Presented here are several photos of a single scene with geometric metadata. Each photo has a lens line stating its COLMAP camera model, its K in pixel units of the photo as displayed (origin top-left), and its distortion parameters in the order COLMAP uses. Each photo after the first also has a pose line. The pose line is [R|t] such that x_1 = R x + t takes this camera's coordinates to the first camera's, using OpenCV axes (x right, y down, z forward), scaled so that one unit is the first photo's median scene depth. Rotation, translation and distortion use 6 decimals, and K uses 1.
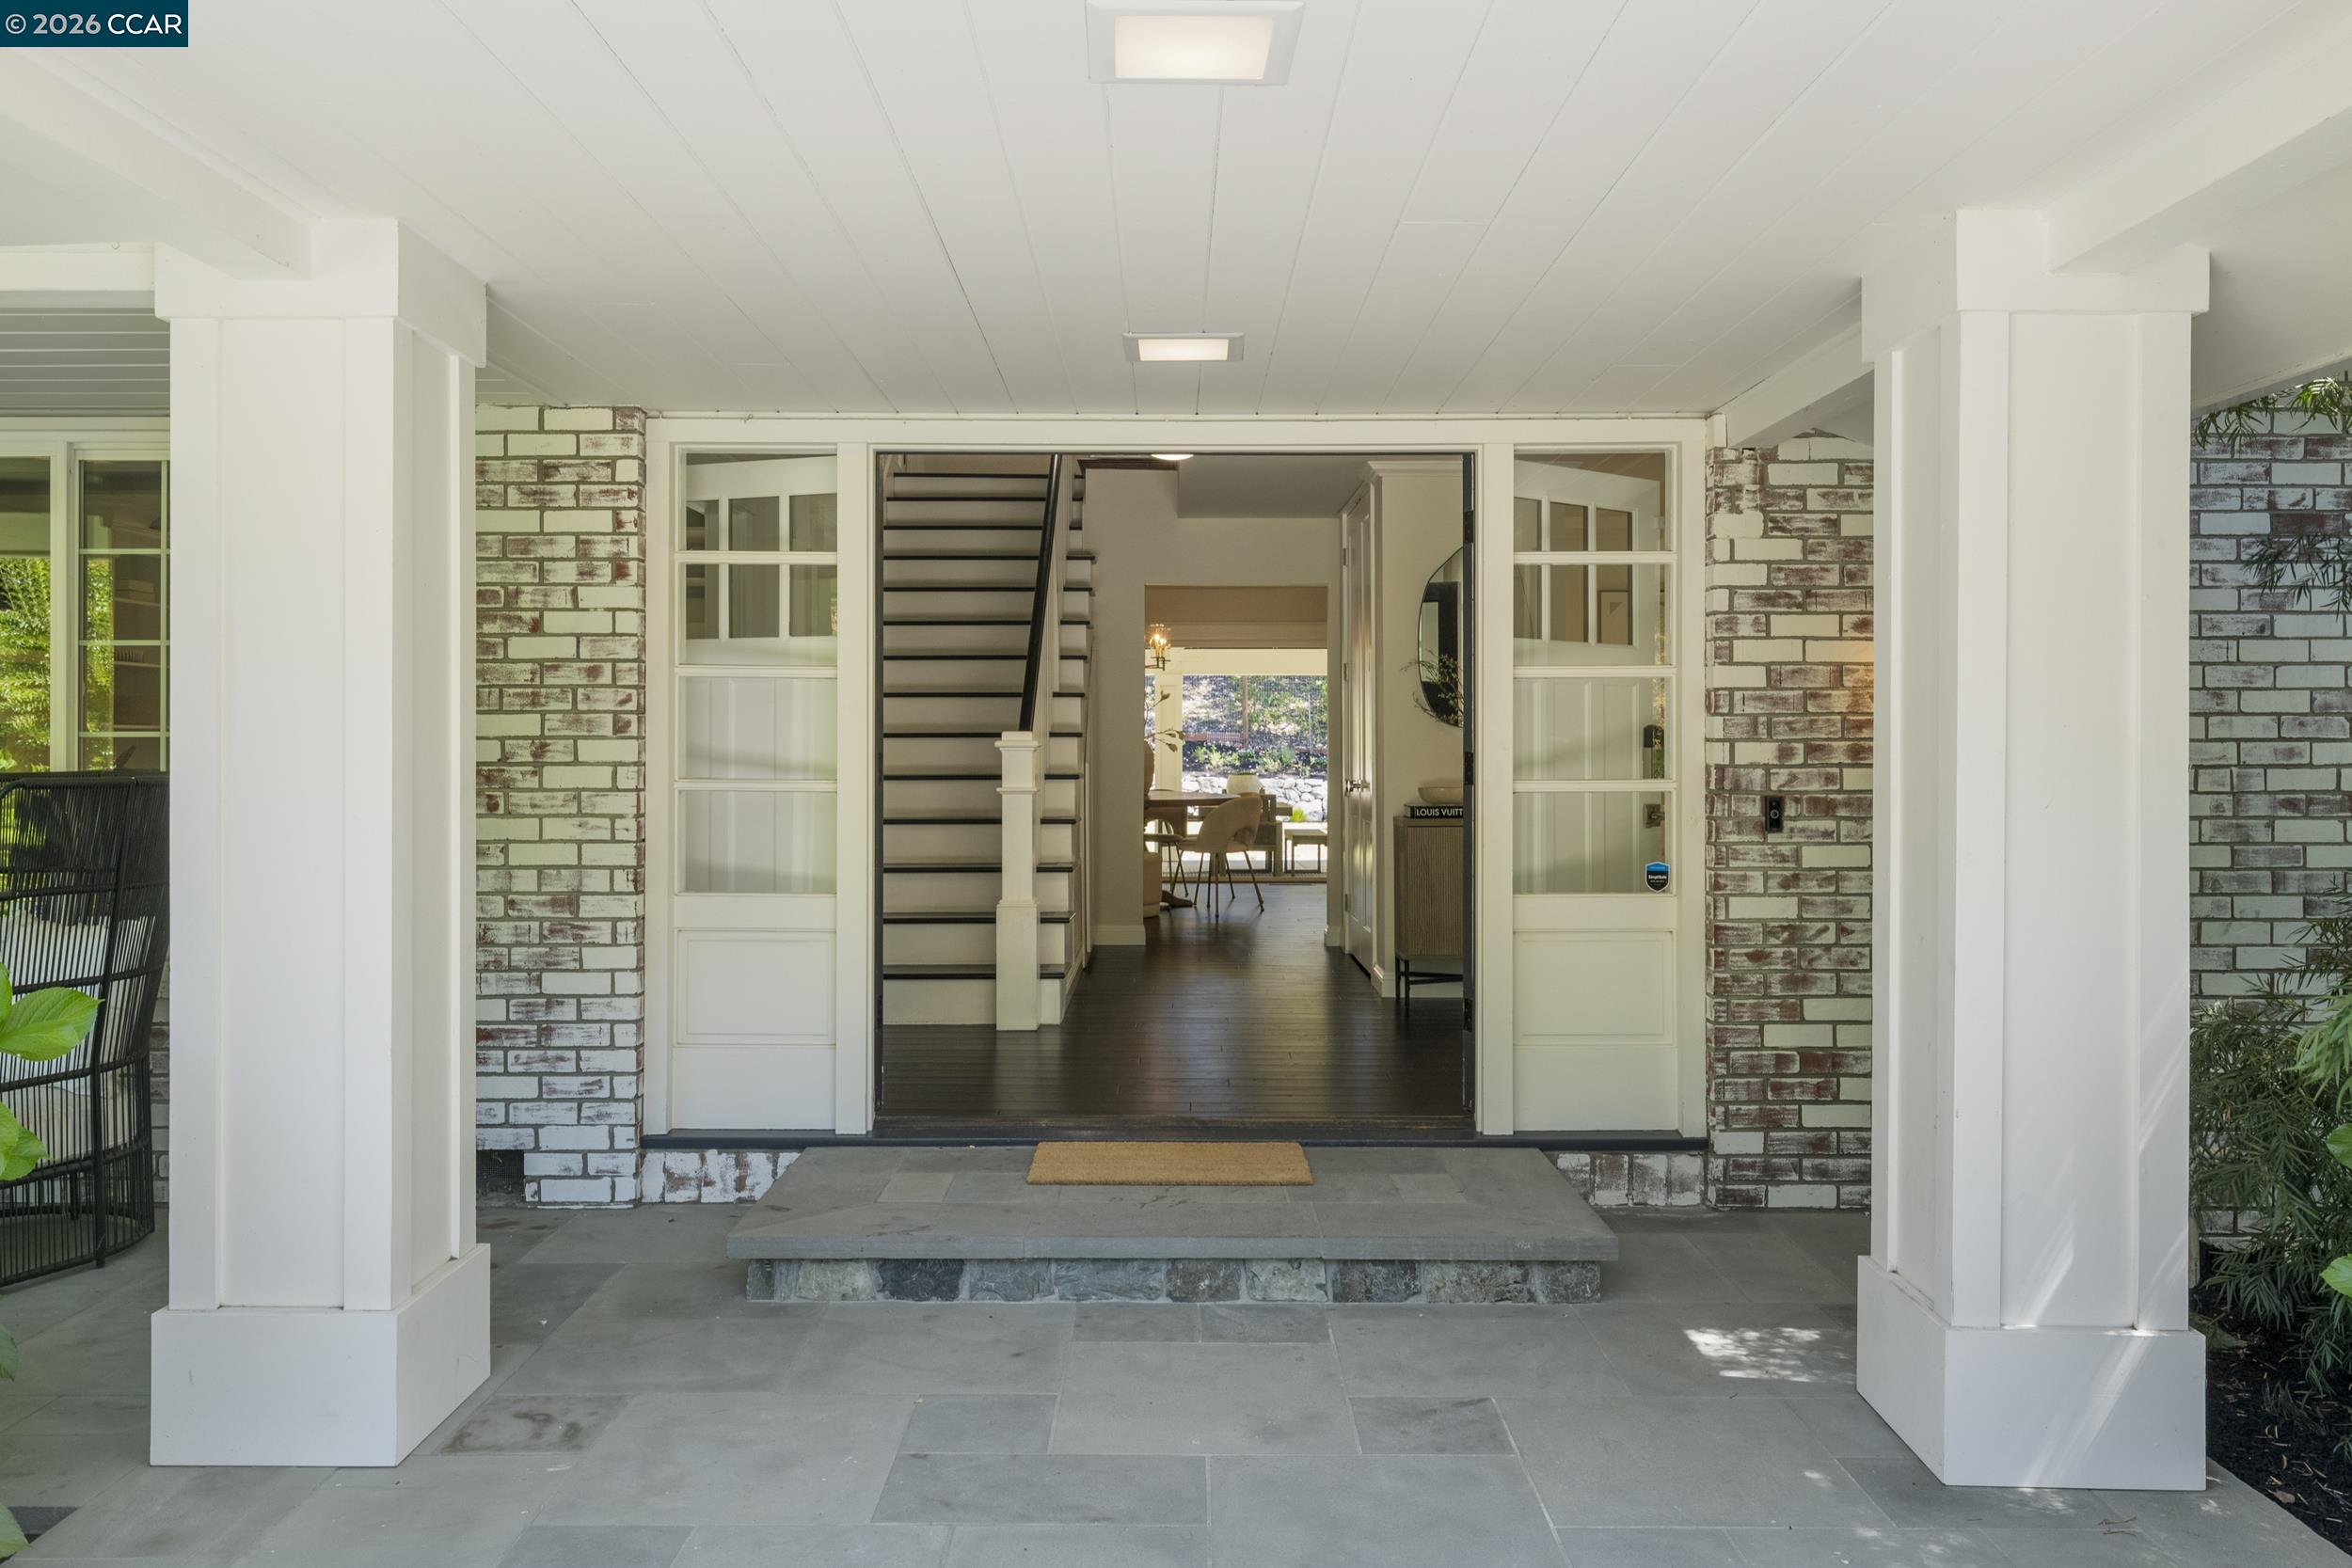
lens RADIAL K [[1715.9, 0, 1190.2], [0, 1715.9, 777.4], [0, 0, 1]] dist [0.004254, 0.000119]
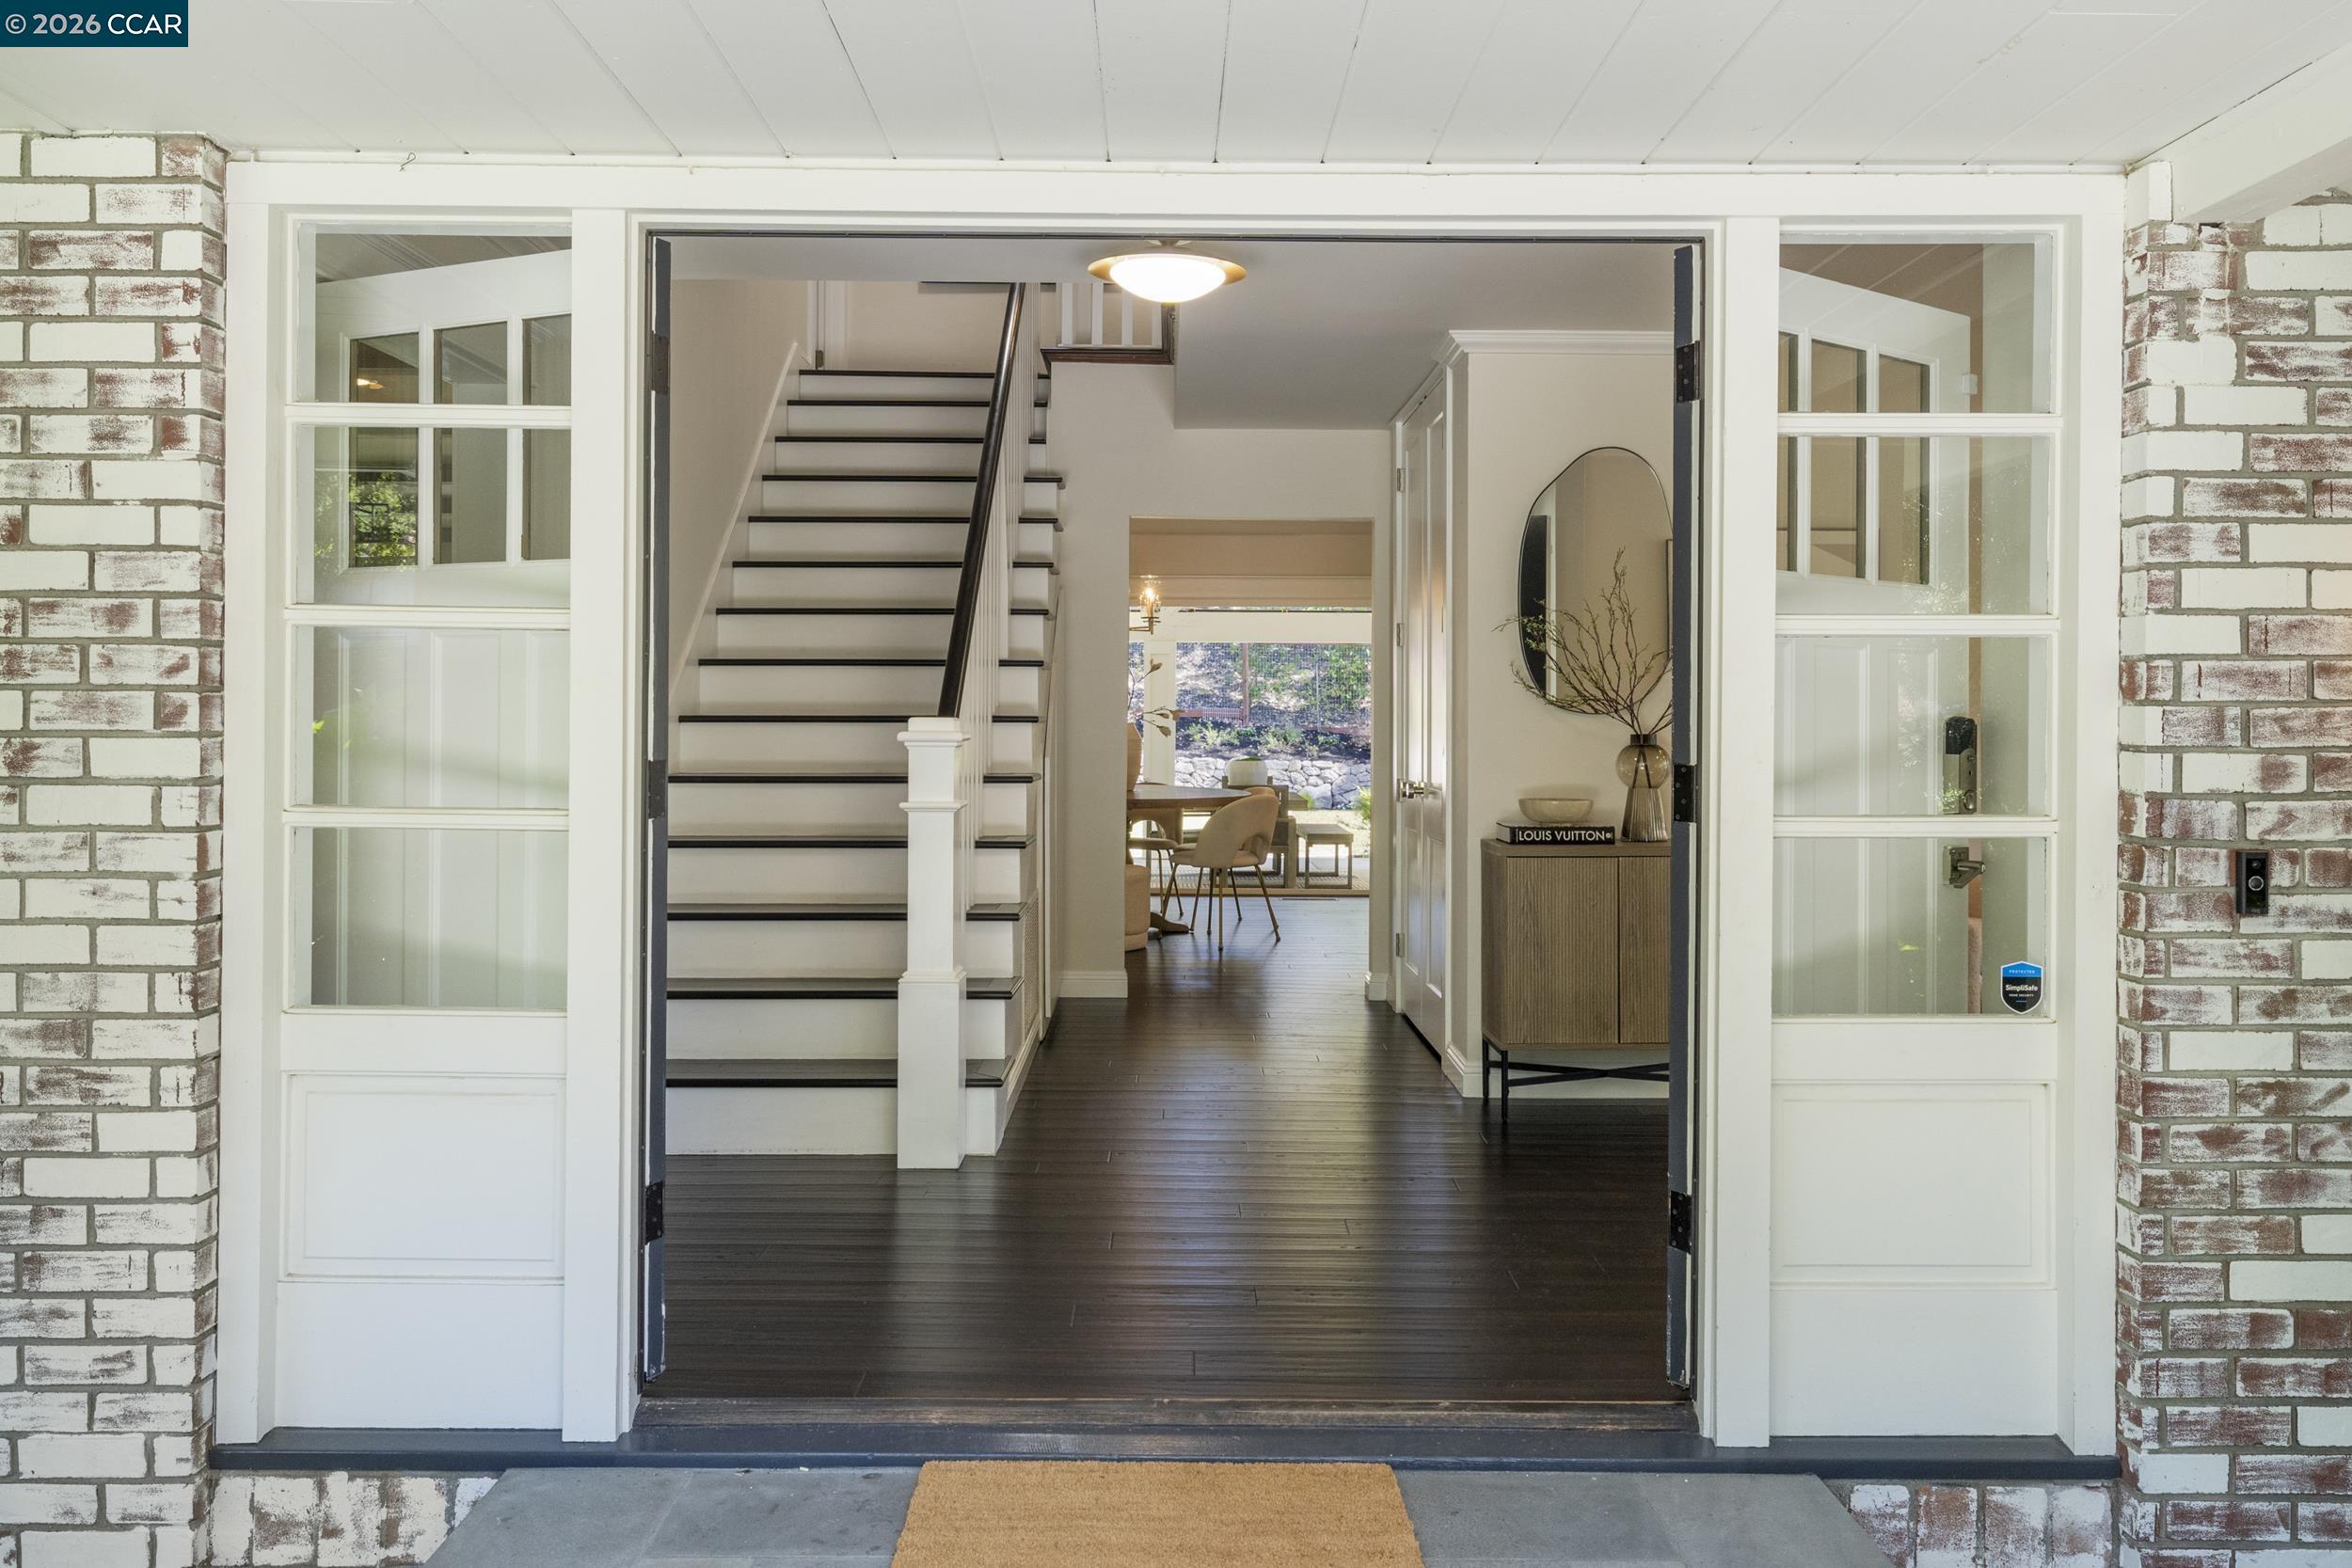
lens RADIAL K [[1779.2, 0, 1216.2], [0, 1779.2, 696.1], [0, 0, 1]] dist [-0.001862, -0.000181]
pose [[0.999797, 0.005116, 0.019478, -0.005626], [-0.004511, 0.999510, -0.030979, -0.018786], [-0.019627, 0.030885, 0.999330, 0.412527]]
